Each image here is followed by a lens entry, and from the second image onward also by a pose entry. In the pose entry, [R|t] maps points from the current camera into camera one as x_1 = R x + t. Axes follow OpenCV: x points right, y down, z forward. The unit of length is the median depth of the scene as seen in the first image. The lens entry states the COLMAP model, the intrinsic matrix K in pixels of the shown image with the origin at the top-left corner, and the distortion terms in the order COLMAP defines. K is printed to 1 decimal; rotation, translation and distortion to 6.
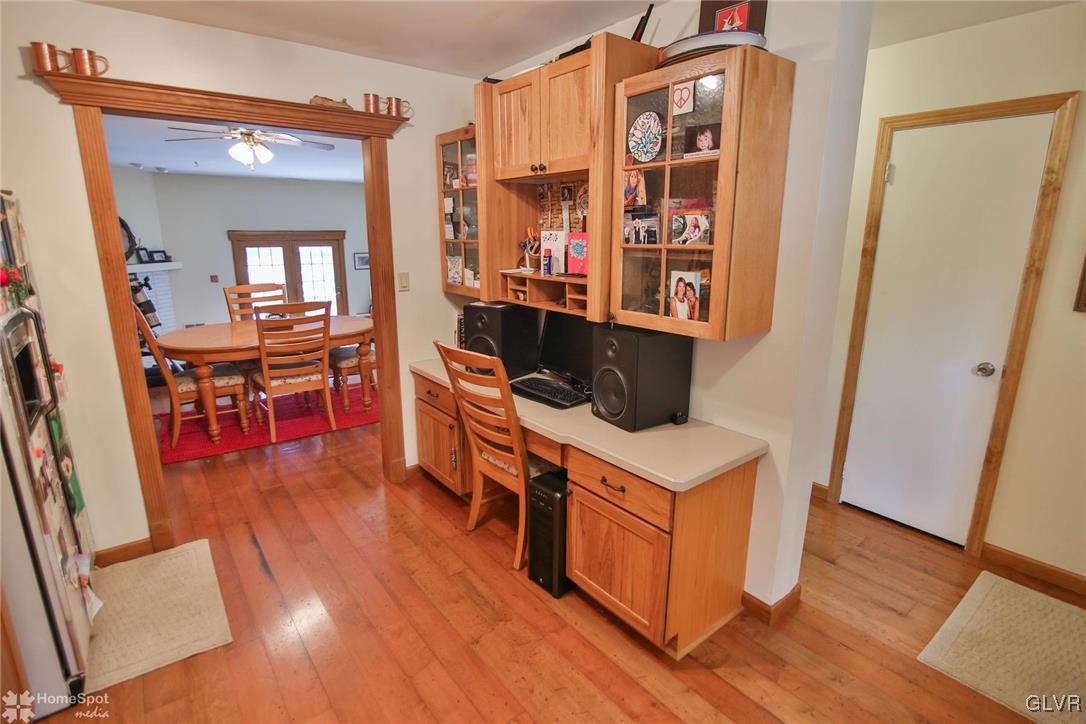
lens RADIAL K [[528.4, 0, 542.4], [0, 528.4, 360.2], [0, 0, 1]] dist [-0.020289, 0.000850]
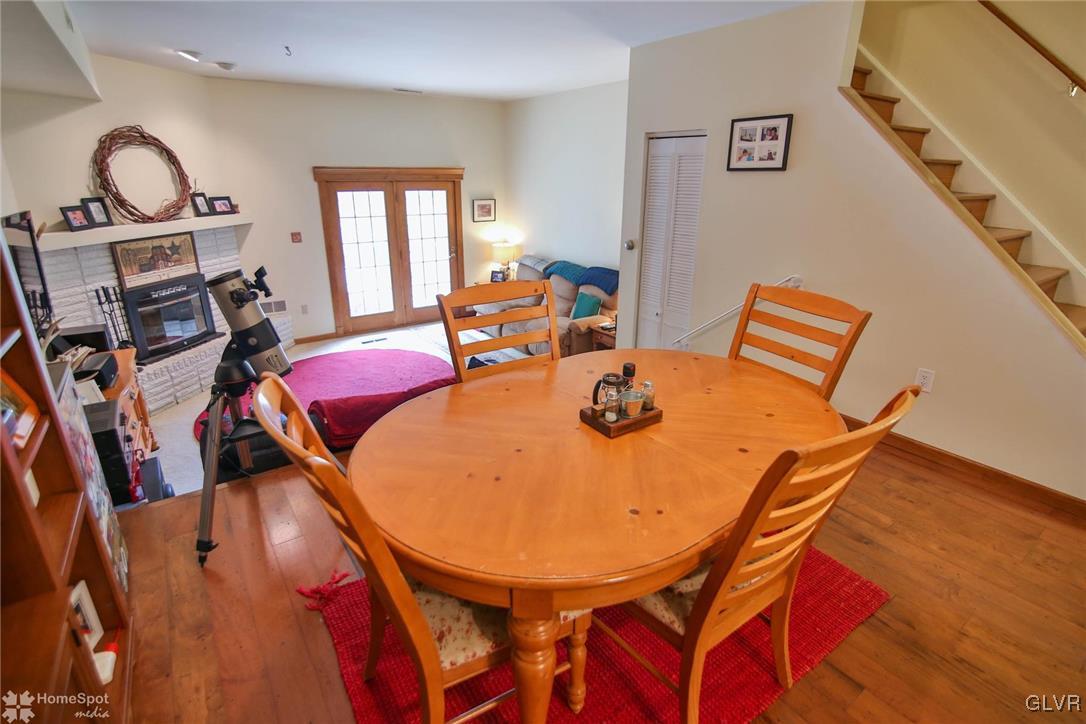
lens RADIAL K [[528.4, 0, 543.0], [0, 528.4, 359.1], [0, 0, 1]] dist [-0.020289, 0.000850]
pose [[0.998942, 0.016696, -0.042850, -0.500155], [-0.012245, 0.994698, 0.102108, -0.130635], [0.044328, -0.101475, 0.993850, 0.563246]]
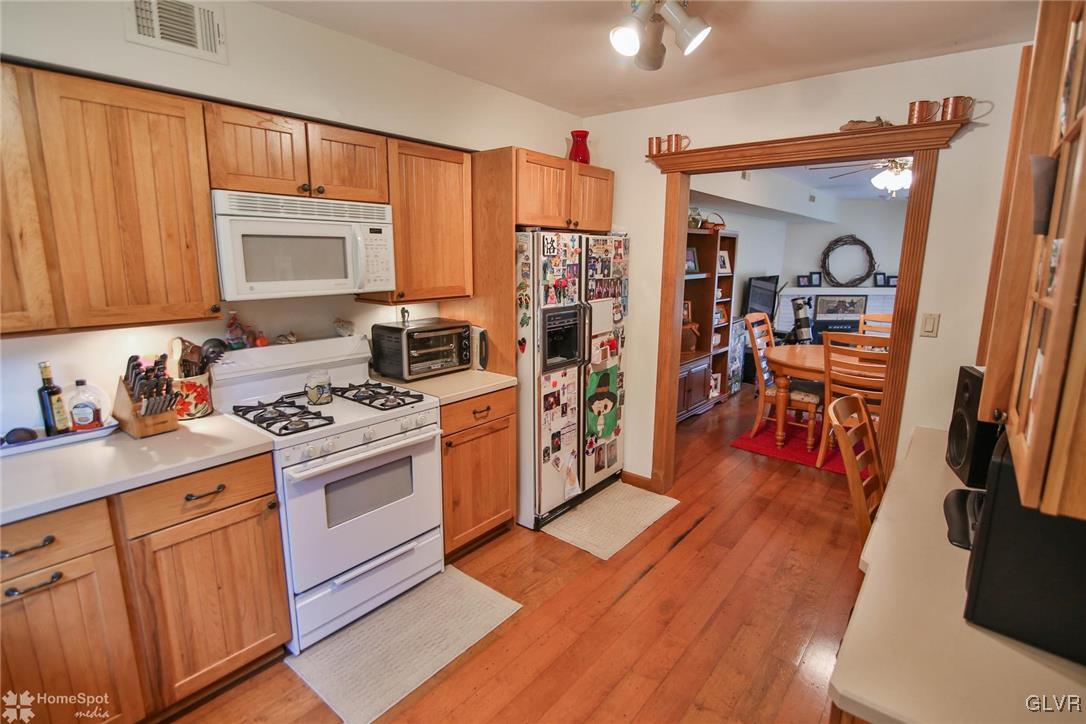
lens RADIAL K [[528.4, 0, 540.7], [0, 528.4, 358.5], [0, 0, 1]] dist [-0.020289, 0.000850]
pose [[0.220468, 0.188340, -0.957038, 0.243271], [-0.235390, 0.962454, 0.135180, -0.045292], [0.946565, 0.195475, 0.256524, 0.166842]]
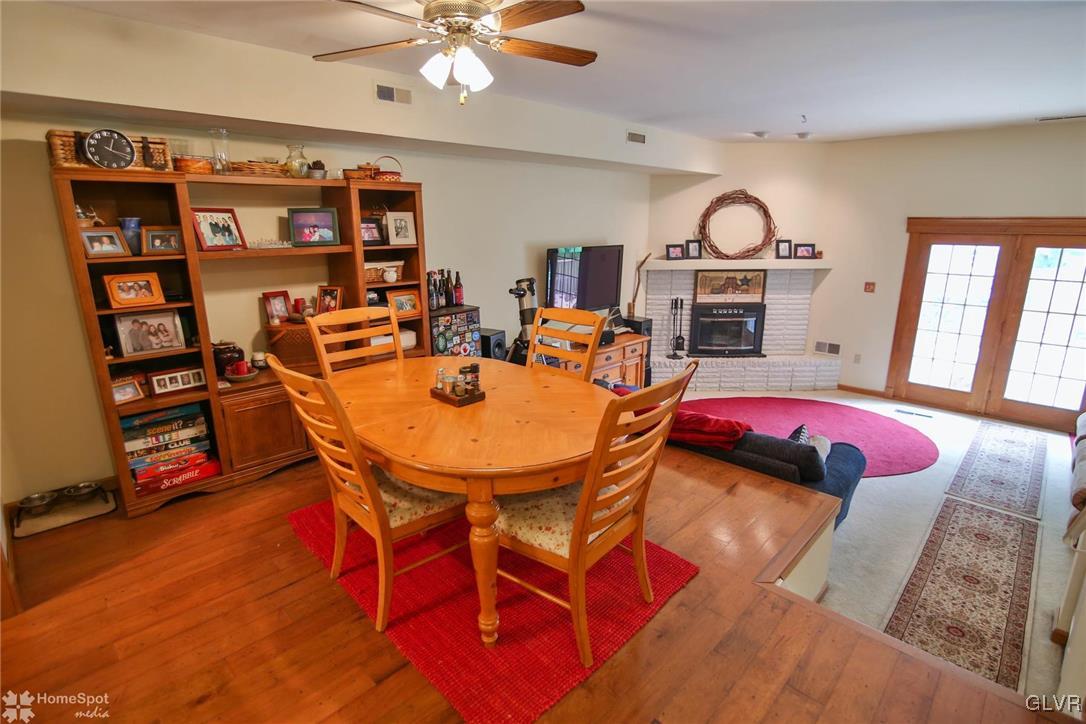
lens RADIAL K [[528.4, 0, 542.8], [0, 528.4, 358.8], [0, 0, 1]] dist [-0.020289, 0.000850]
pose [[0.134469, 0.241239, -0.961105, 0.025602], [-0.225218, 0.951970, 0.207436, -0.211887], [0.964984, 0.188564, 0.182341, 0.895830]]
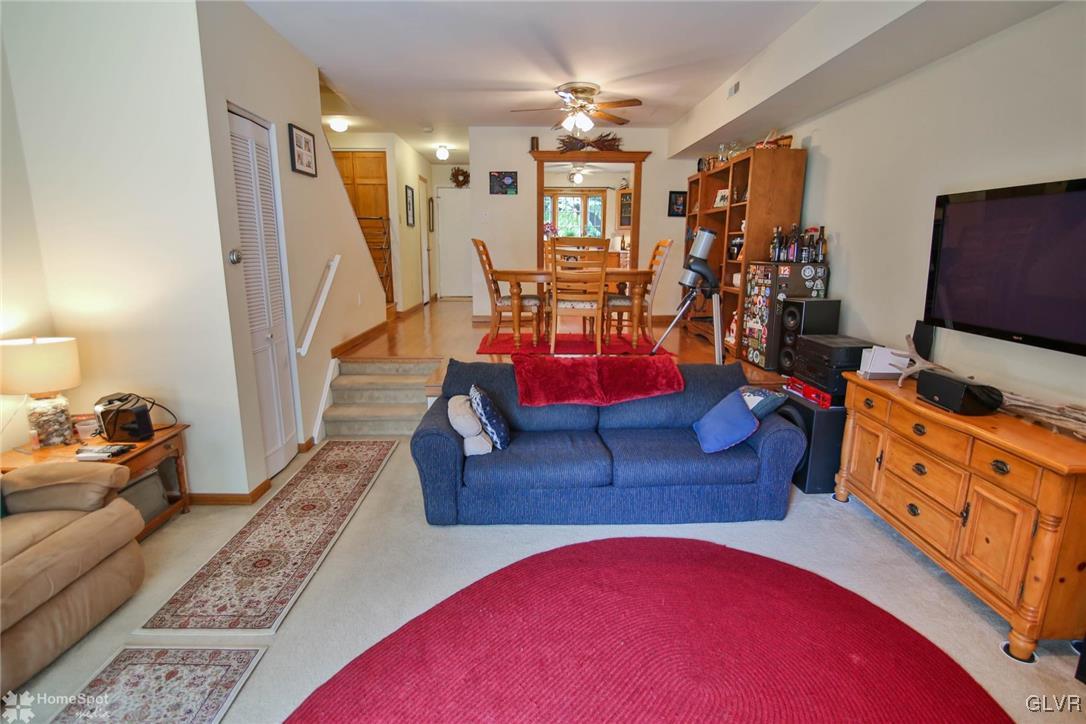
lens RADIAL K [[528.4, 0, 542.9], [0, 528.4, 358.0], [0, 0, 1]] dist [-0.020289, 0.000850]
pose [[-0.809250, -0.129496, 0.573014, -1.092091], [0.130425, 0.911456, 0.390175, -0.331468], [-0.572803, 0.390484, -0.720707, 1.849925]]
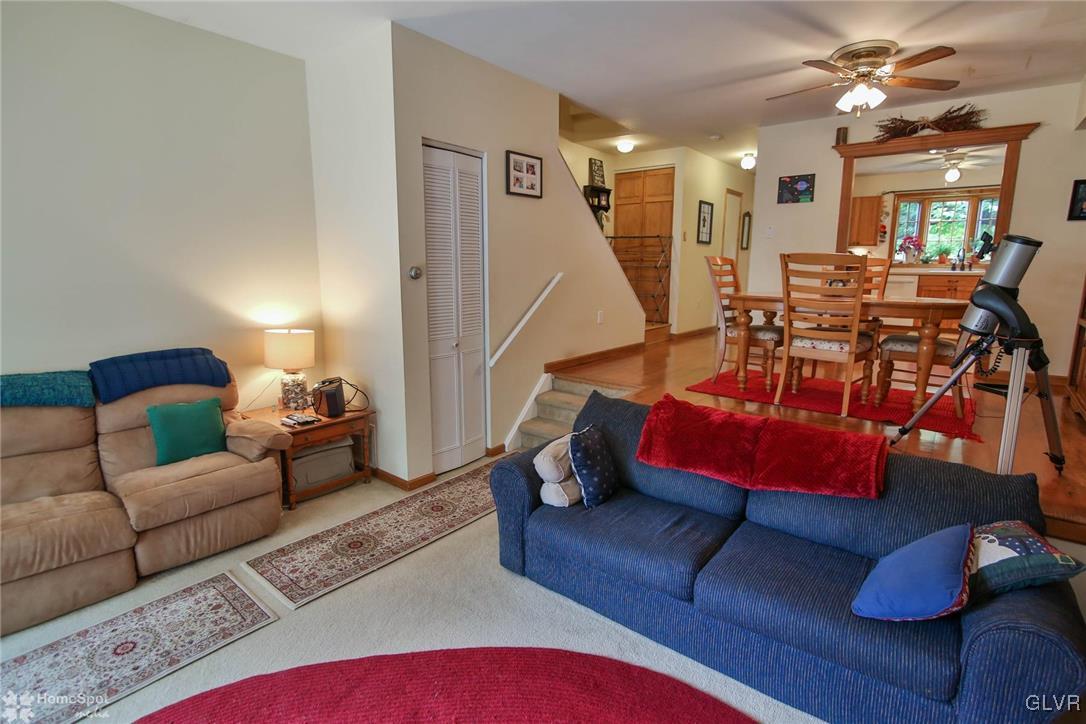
lens RADIAL K [[528.4, 0, 543.7], [0, 528.4, 357.7], [0, 0, 1]] dist [-0.020289, 0.000850]
pose [[-0.239522, -0.175517, 0.954894, -1.172415], [0.222337, 0.947471, 0.229923, -0.258734], [-0.945090, 0.267380, -0.187916, 1.548993]]
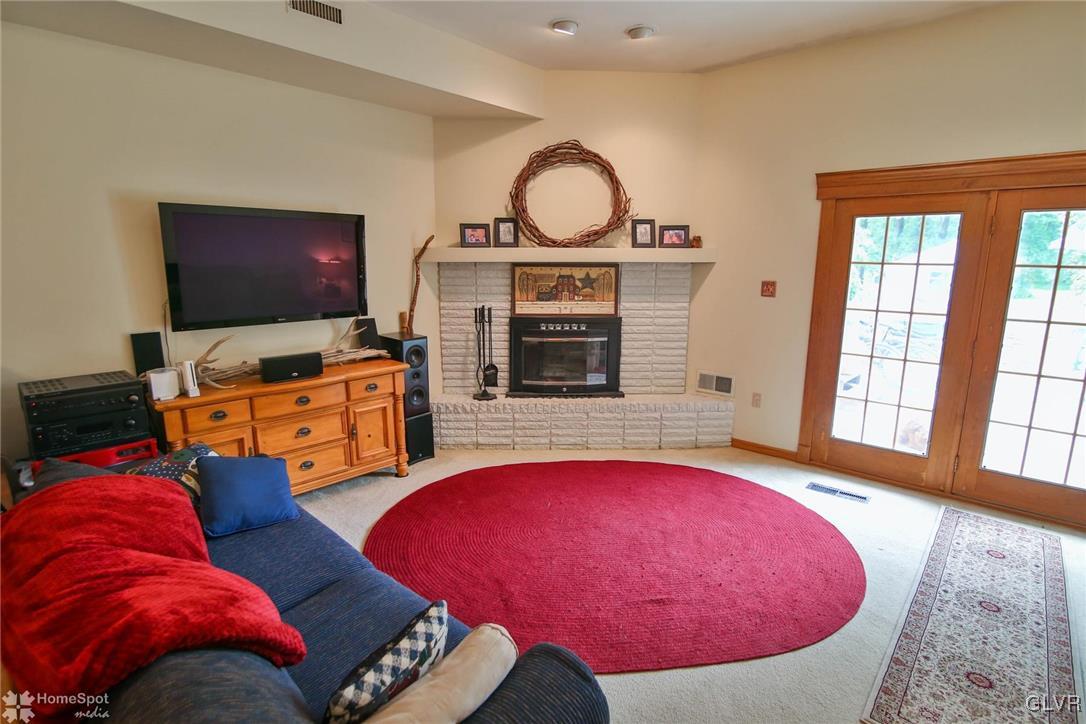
lens RADIAL K [[528.4, 0, 542.7], [0, 528.4, 358.1], [0, 0, 1]] dist [-0.020289, 0.000850]
pose [[0.169442, 0.179186, -0.969114, -0.399642], [-0.234432, 0.962436, 0.136963, -0.218510], [0.957252, 0.203984, 0.205084, 1.405186]]
